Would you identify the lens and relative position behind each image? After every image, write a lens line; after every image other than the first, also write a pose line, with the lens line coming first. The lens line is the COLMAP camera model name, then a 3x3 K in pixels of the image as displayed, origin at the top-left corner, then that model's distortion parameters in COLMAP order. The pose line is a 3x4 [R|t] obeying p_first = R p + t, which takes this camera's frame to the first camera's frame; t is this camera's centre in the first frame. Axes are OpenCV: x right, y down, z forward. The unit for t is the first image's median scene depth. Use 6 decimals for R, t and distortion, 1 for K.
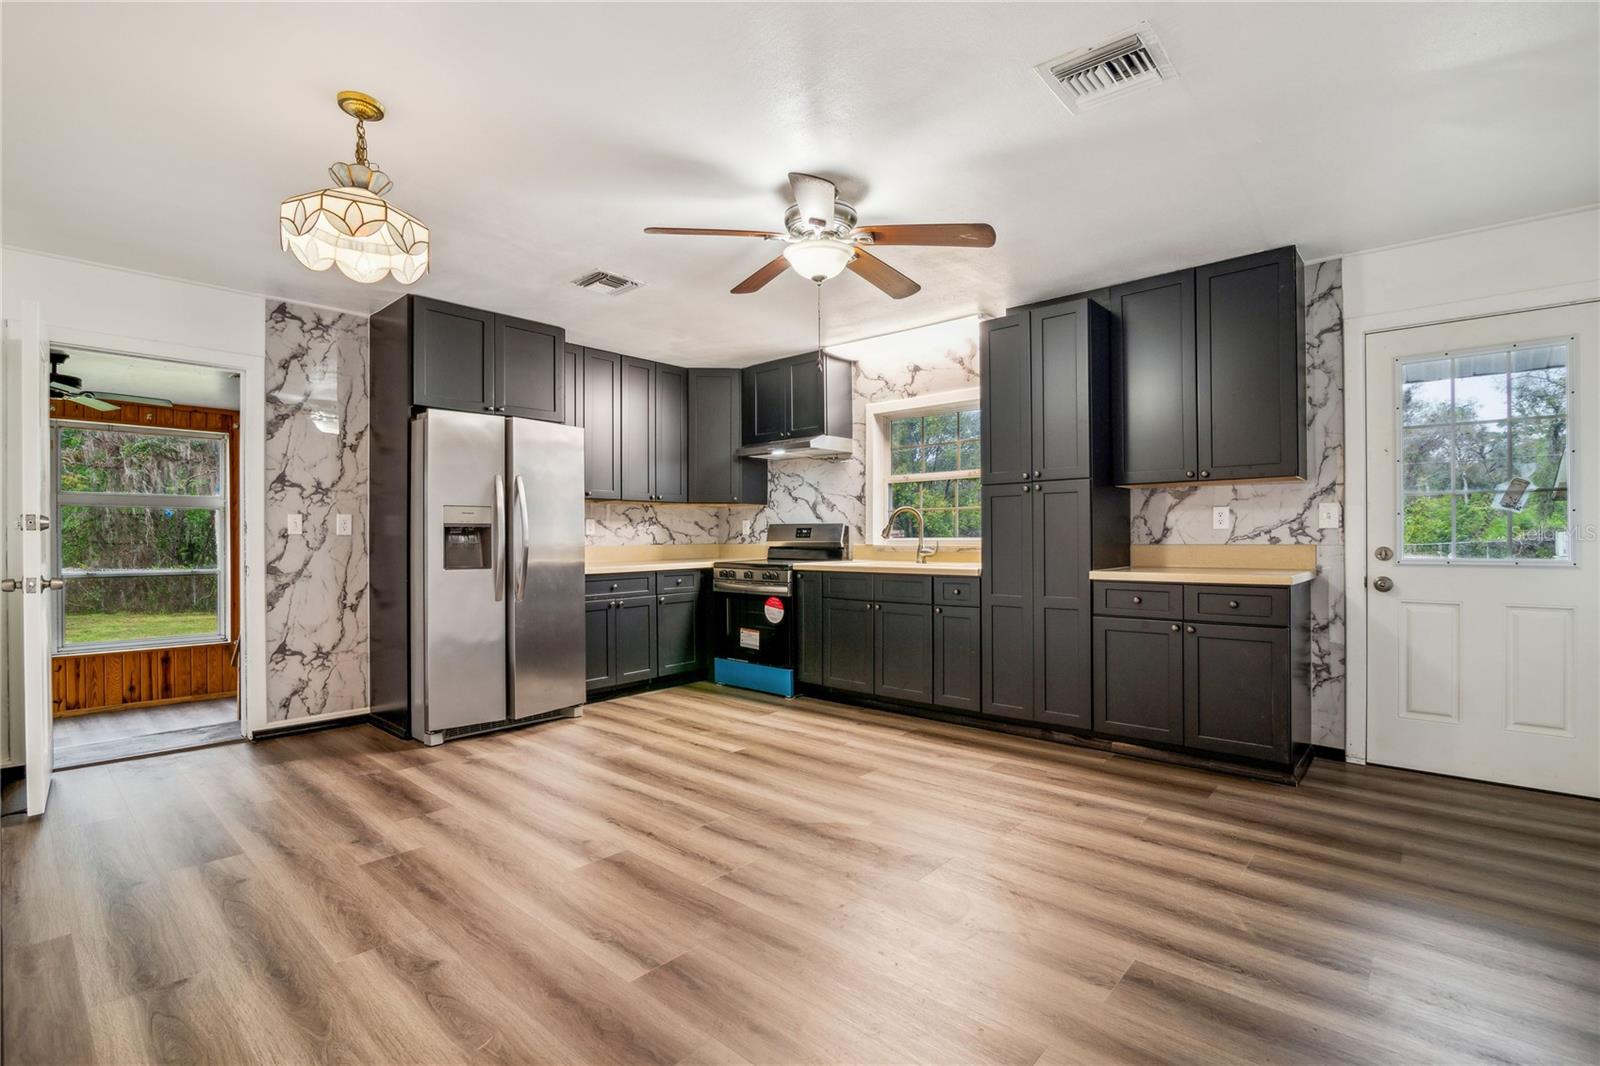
lens RADIAL K [[731.4, 0, 803.4], [0, 731.4, 535.4], [0, 0, 1]] dist [-0.019723, 0.000222]
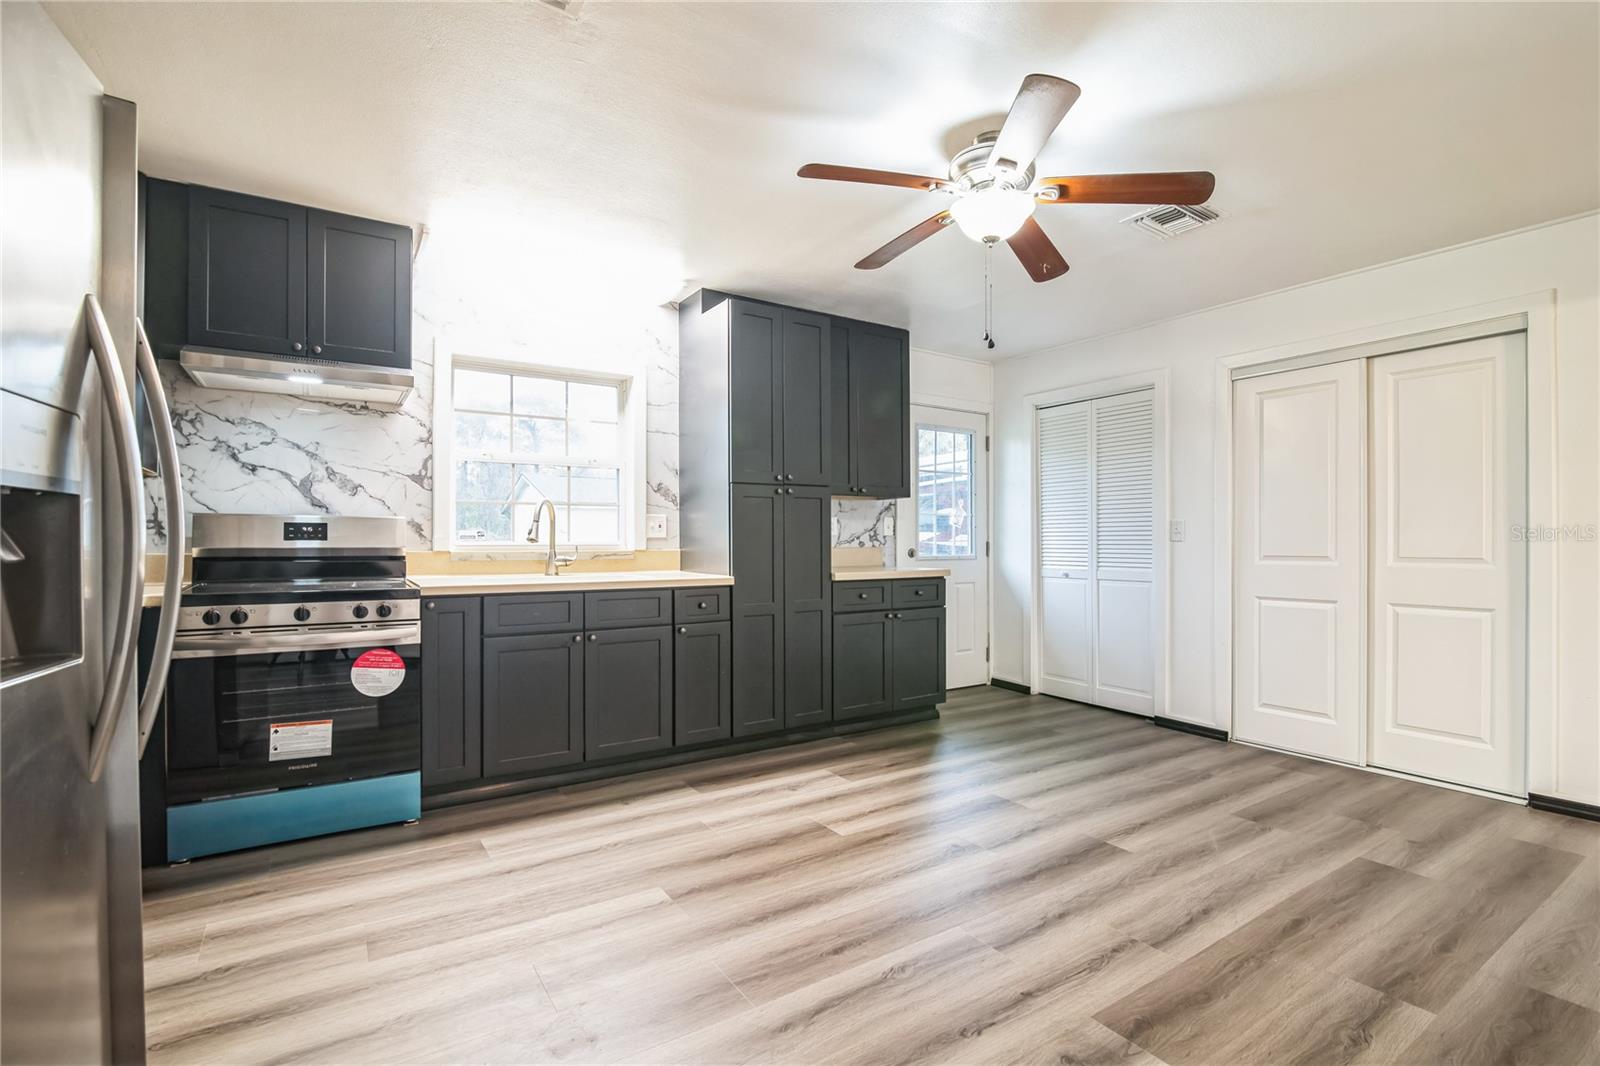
lens RADIAL K [[733.4, 0, 801.8], [0, 733.4, 540.8], [0, 0, 1]] dist [-0.020132, 0.001042]
pose [[0.263582, 0.002518, 0.964634, -0.628894], [-0.006162, 0.999981, -0.000926, 0.002443], [-0.964617, -0.005700, 0.263592, 0.719621]]
